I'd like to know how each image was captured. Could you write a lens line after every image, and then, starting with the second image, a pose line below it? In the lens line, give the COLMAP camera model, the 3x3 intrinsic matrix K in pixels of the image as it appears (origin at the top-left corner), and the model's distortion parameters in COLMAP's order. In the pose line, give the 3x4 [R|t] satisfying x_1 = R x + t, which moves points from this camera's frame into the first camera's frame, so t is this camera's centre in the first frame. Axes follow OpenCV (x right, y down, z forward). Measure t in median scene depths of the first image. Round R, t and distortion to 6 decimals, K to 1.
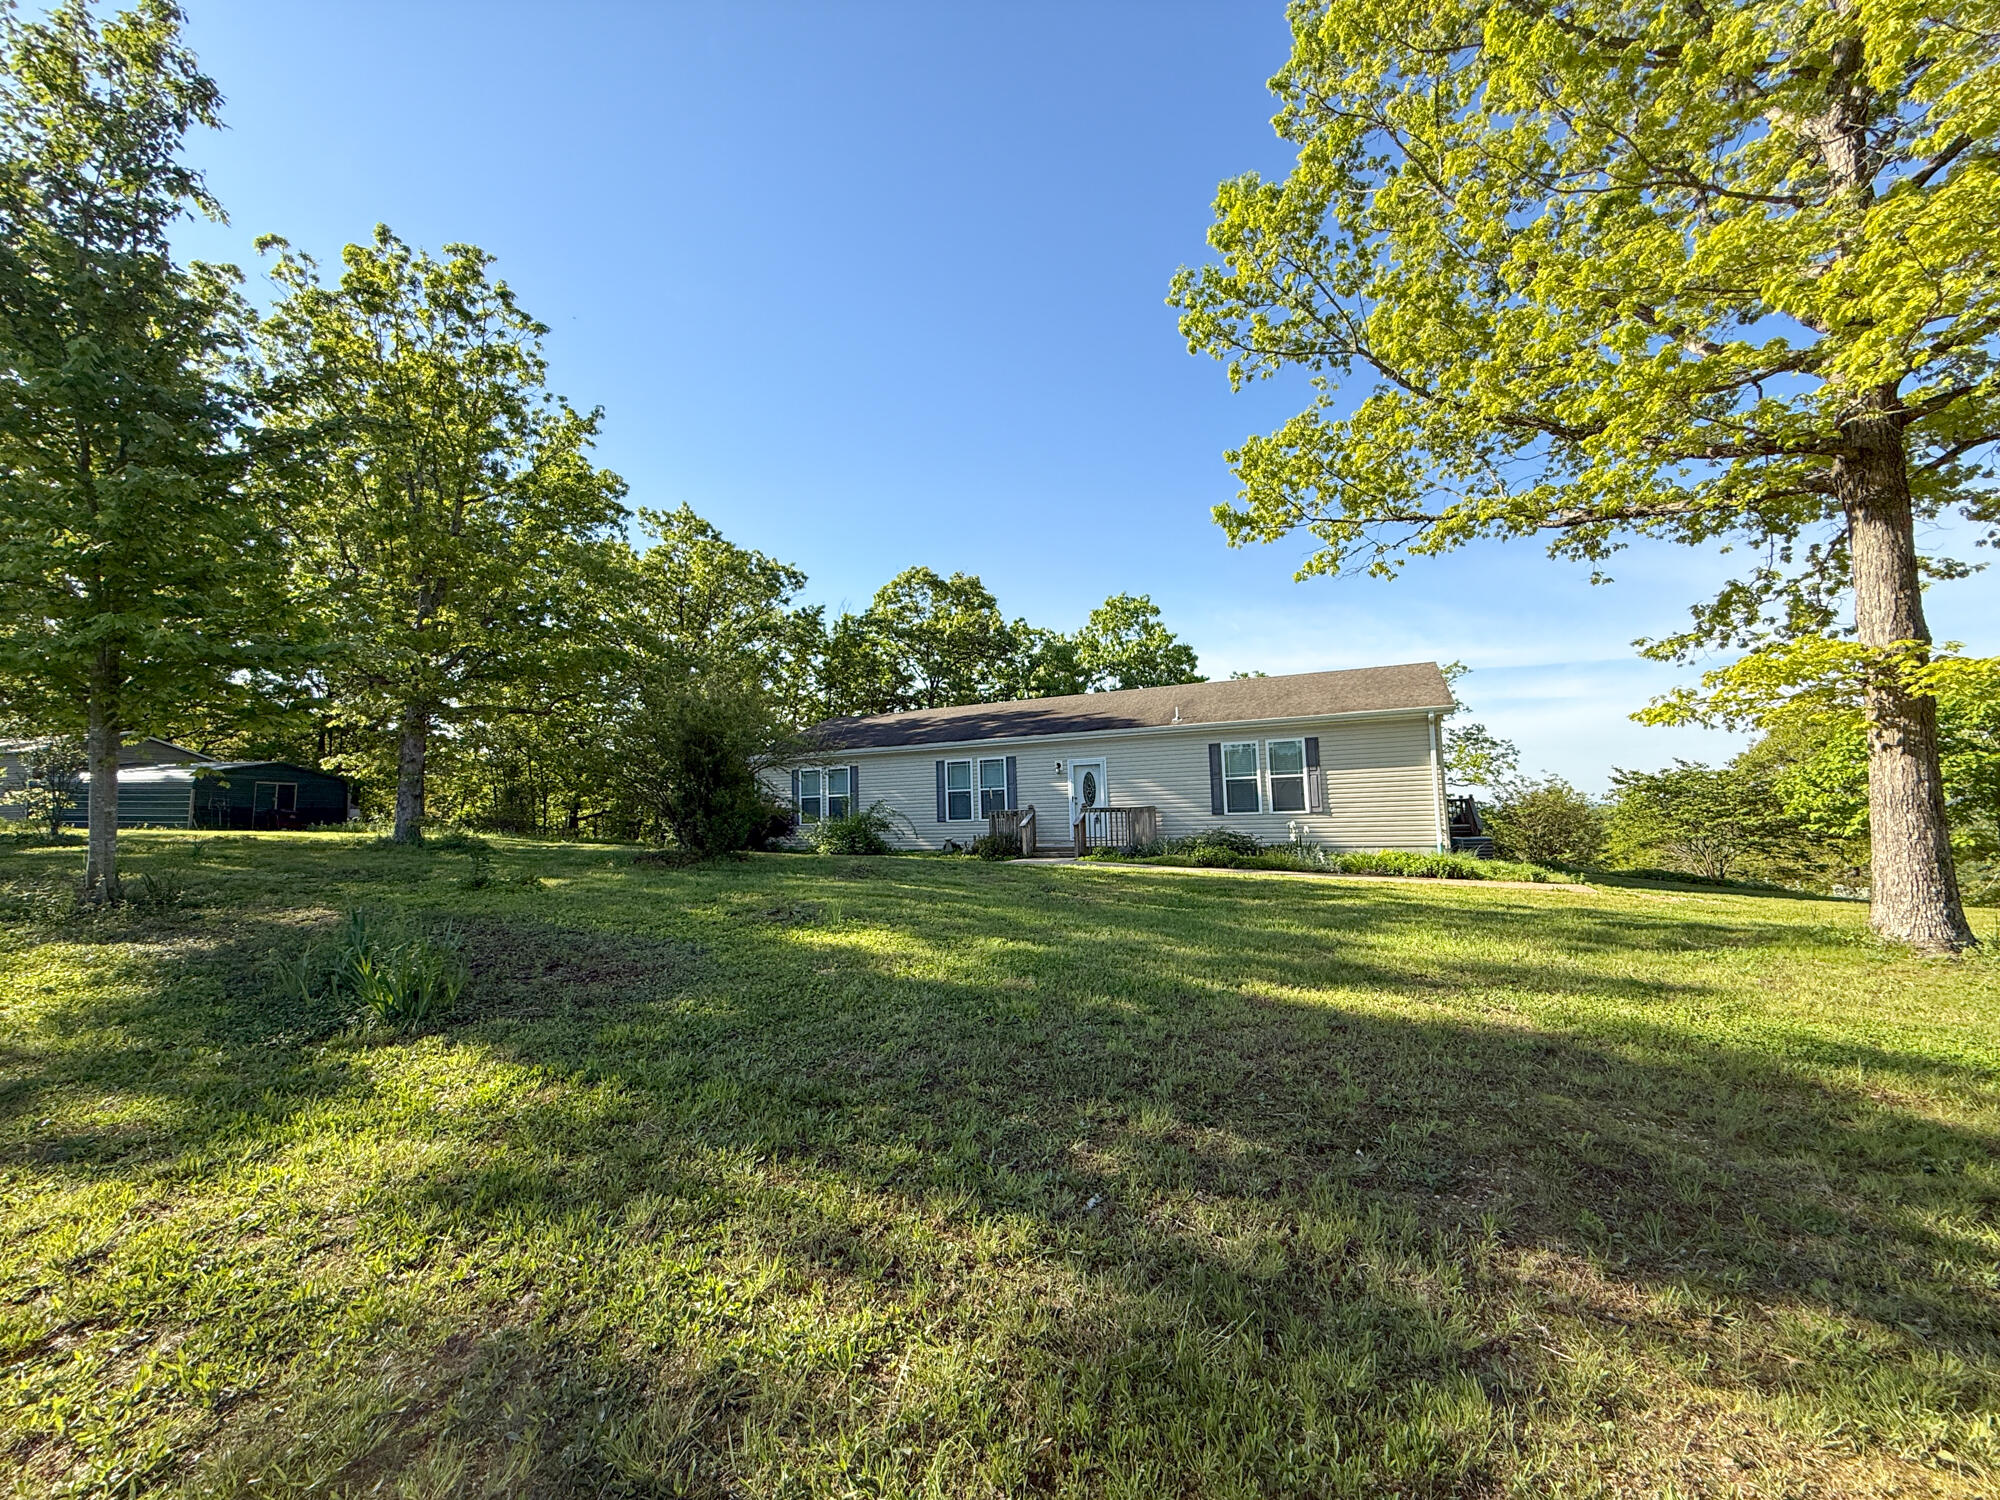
lens RADIAL K [[787.2, 0, 1000.0], [0, 787.2, 750.0], [0, 0, 1]] dist [-0.001092, -0.000037]
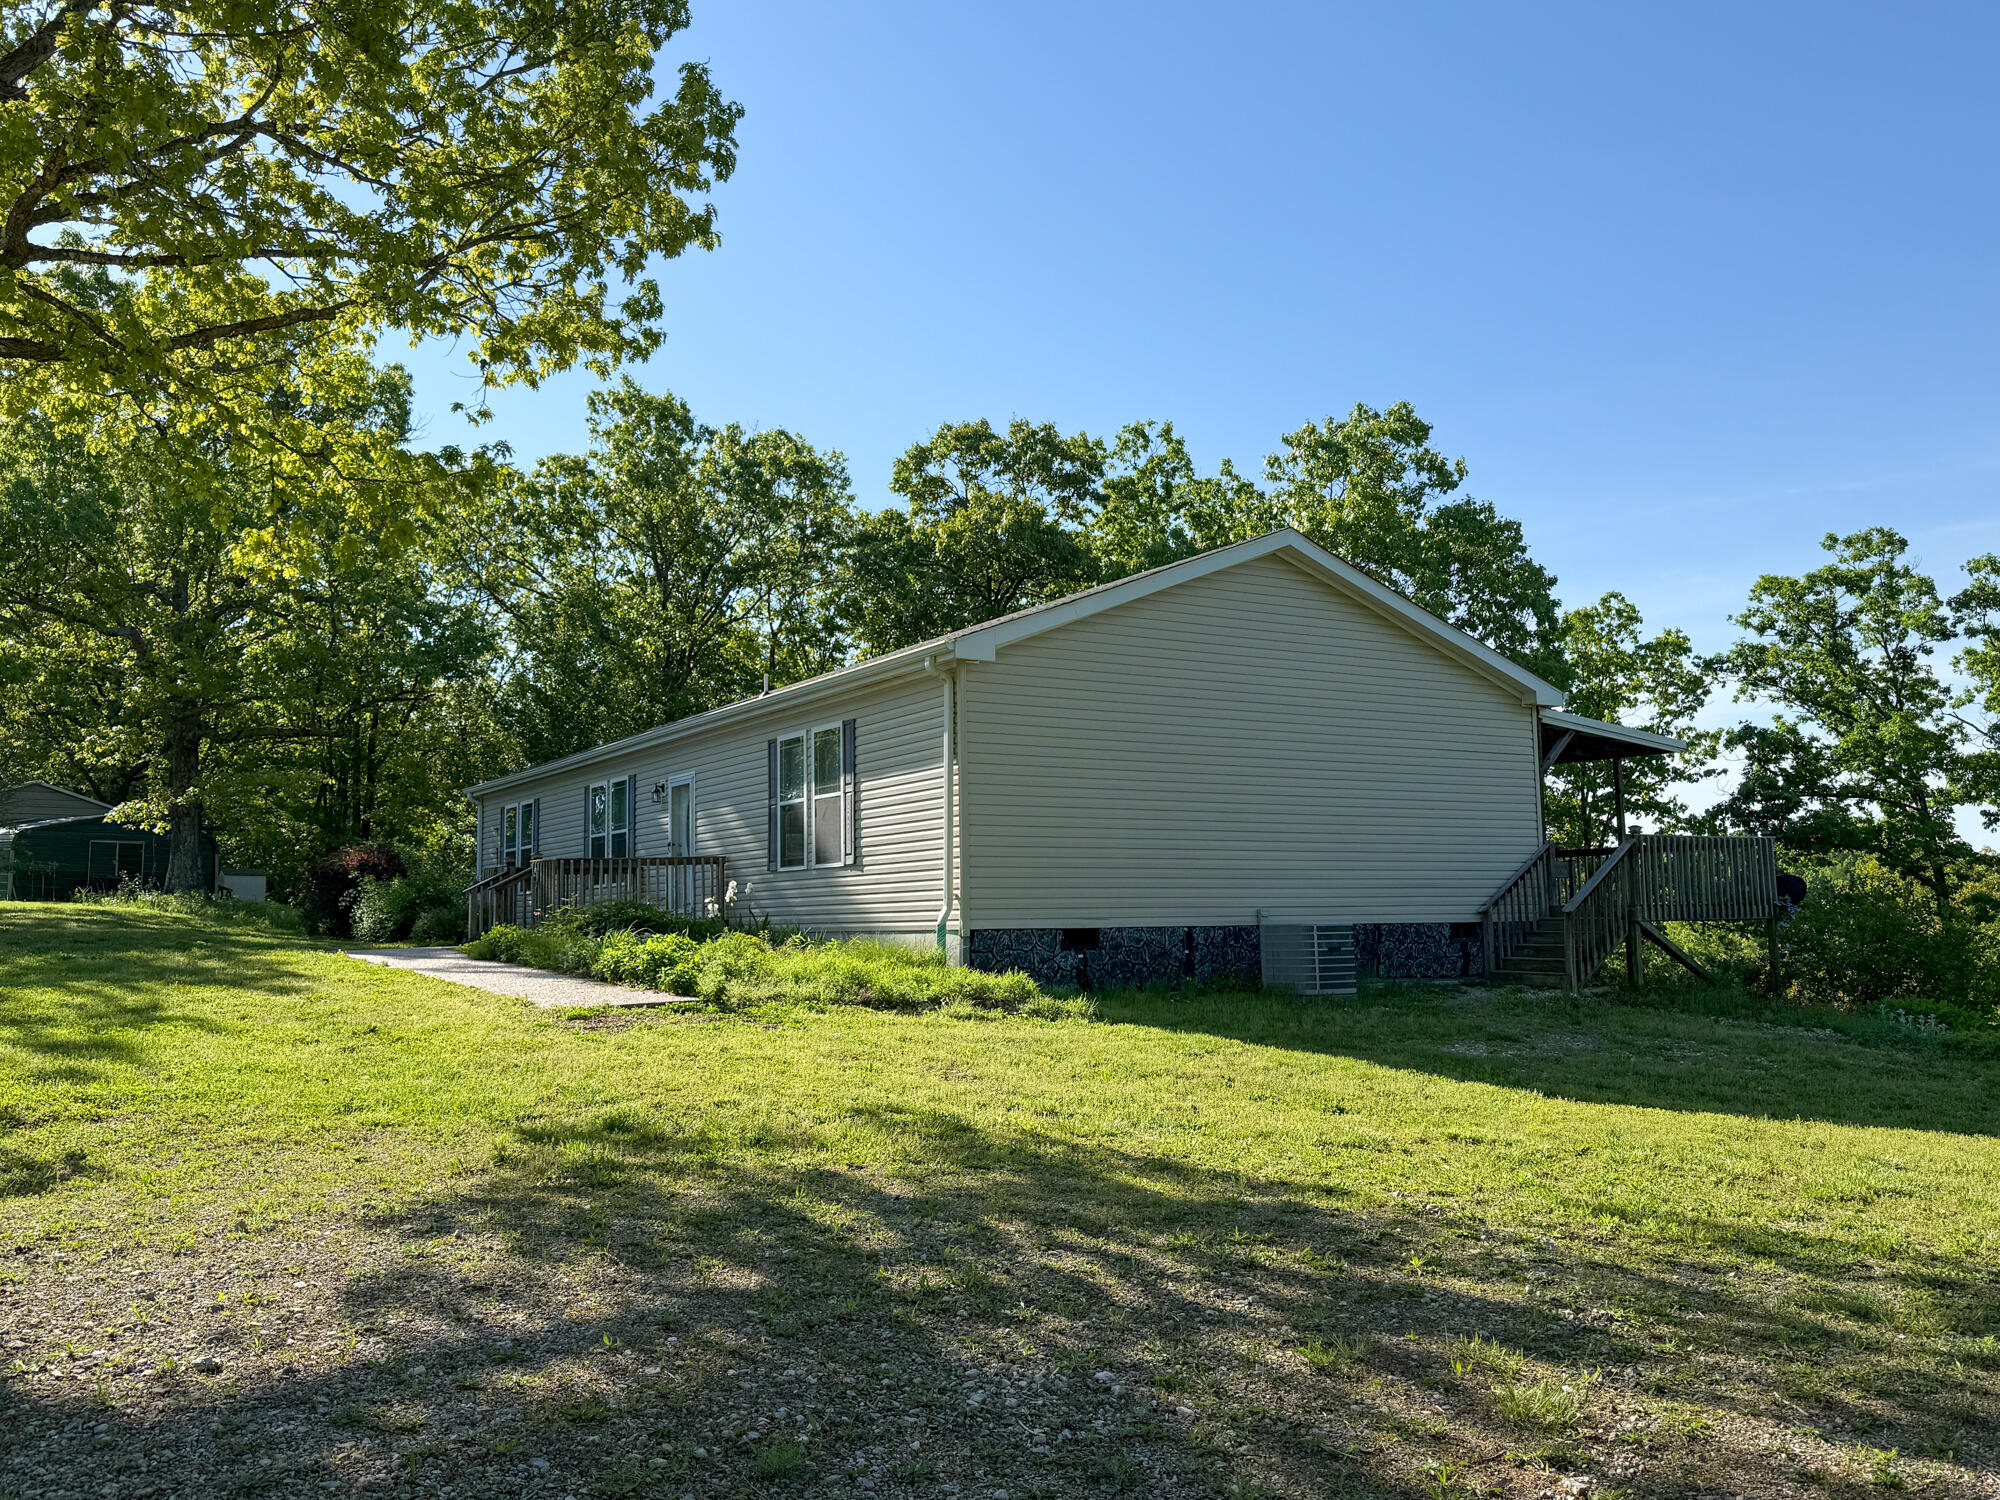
lens RADIAL K [[1650.1, 0, 1000.0], [0, 1650.1, 750.0], [0, 0, 1]] dist [0.144606, -0.002608]
pose [[0.840800, -0.041988, -0.539715, 0.879044], [0.038186, 0.999104, -0.018240, 0.021393], [0.539997, -0.005274, 0.841650, 0.101674]]
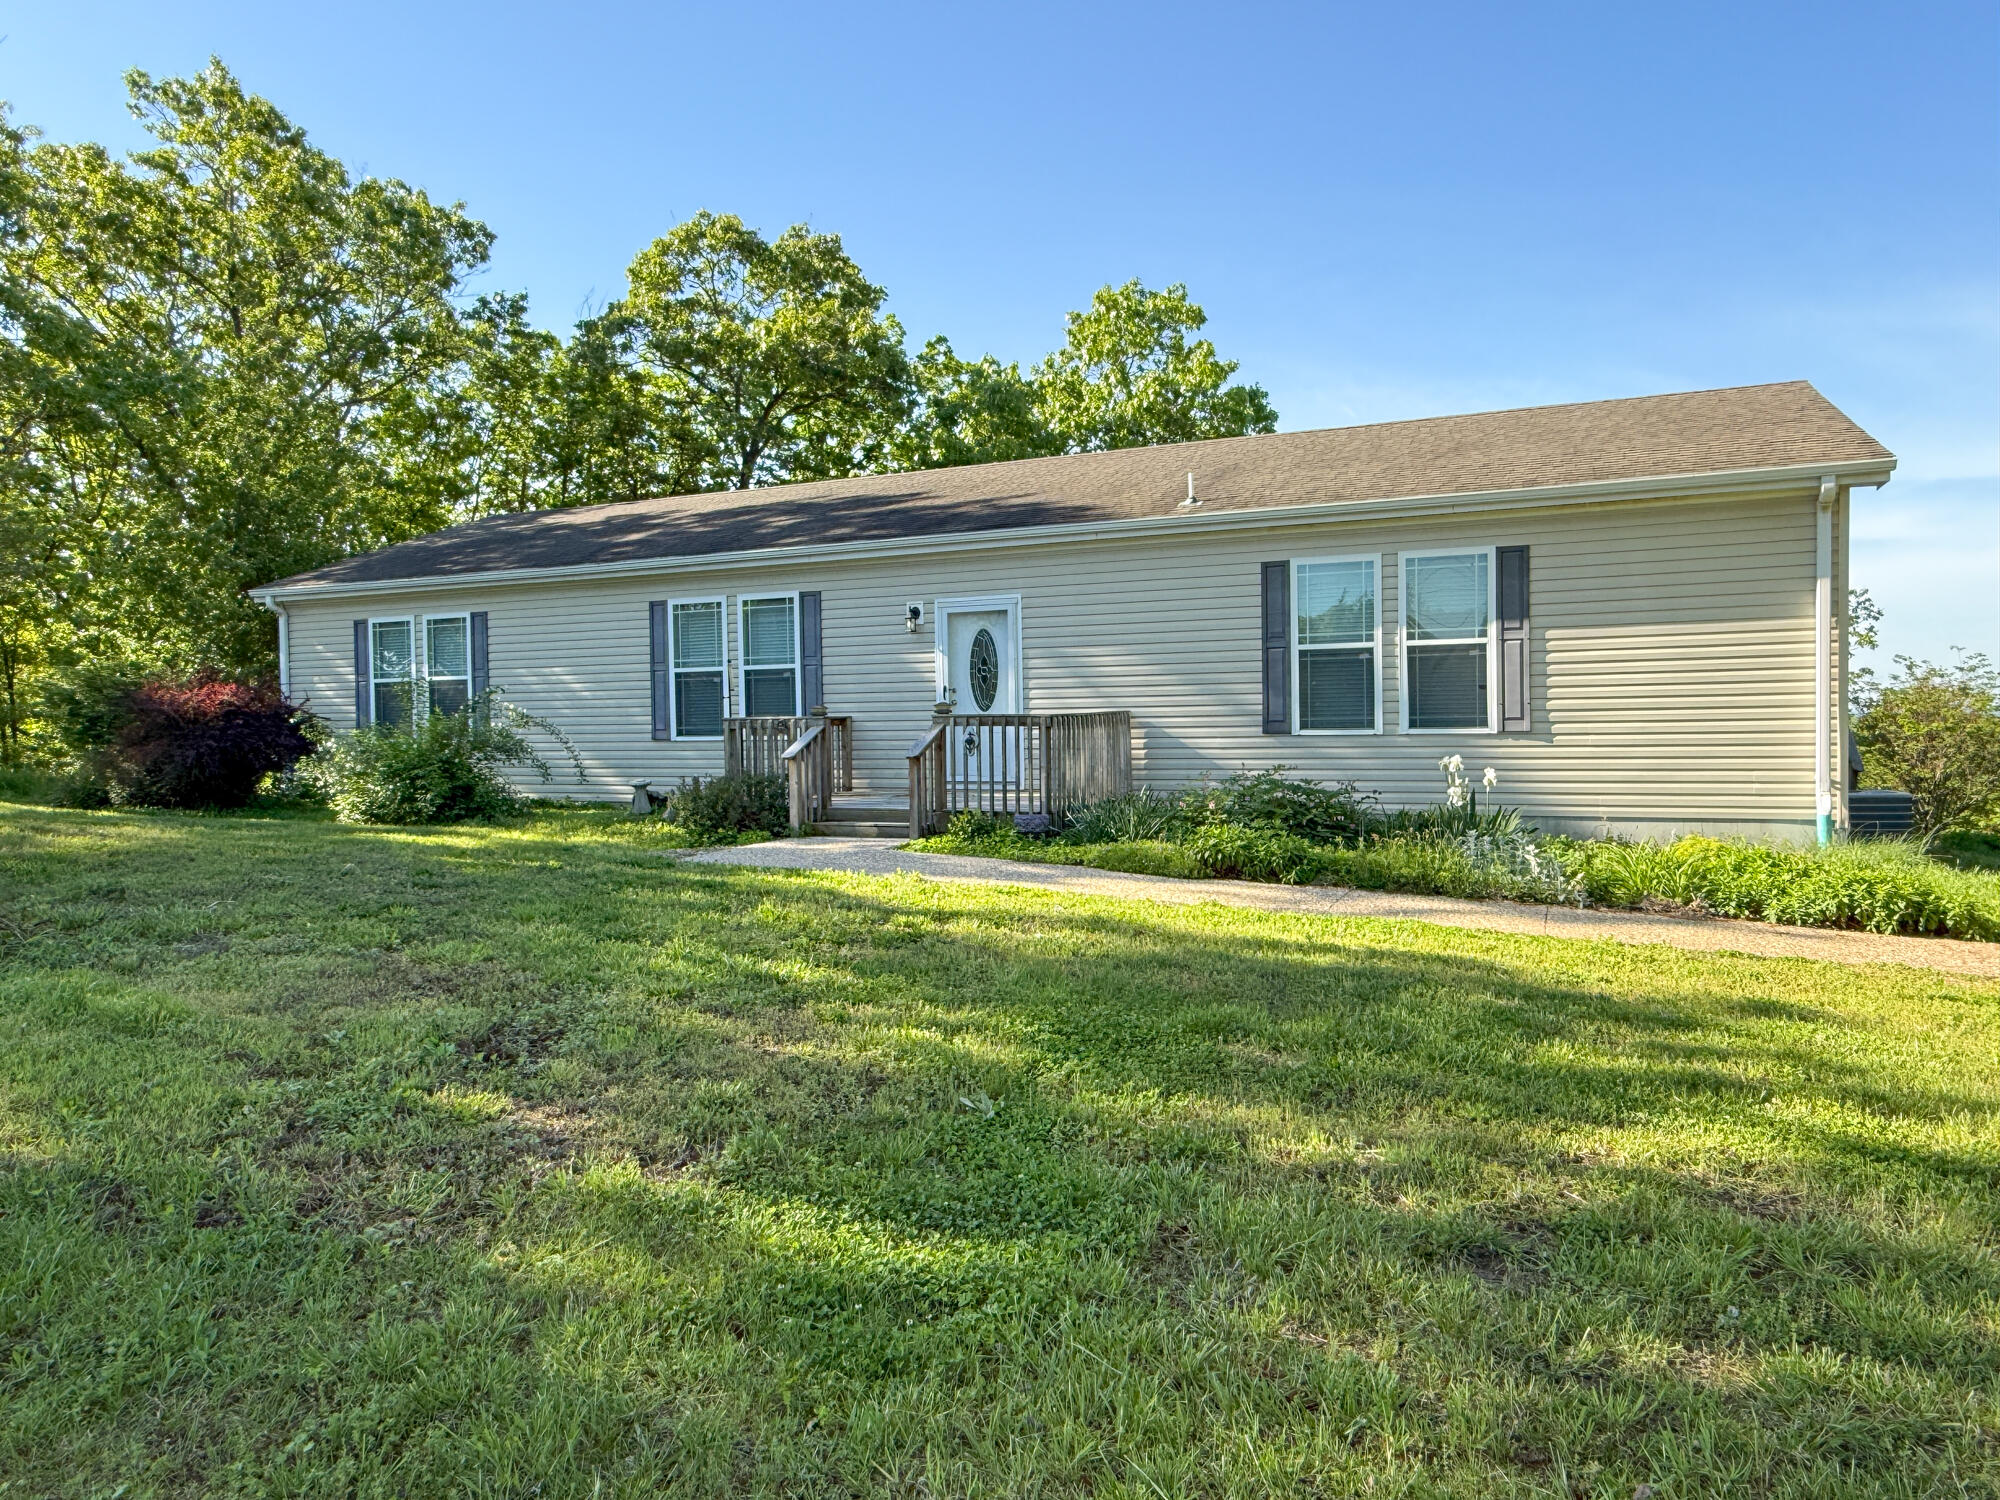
lens RADIAL K [[1291.7, 0, 1000.0], [0, 1291.7, 750.0], [0, 0, 1]] dist [0.001483, 0.001366]
pose [[0.999652, 0.012458, 0.023235, 0.097839], [-0.014845, 0.994302, 0.105564, 0.017663], [-0.021788, -0.105872, 0.994141, 0.276288]]
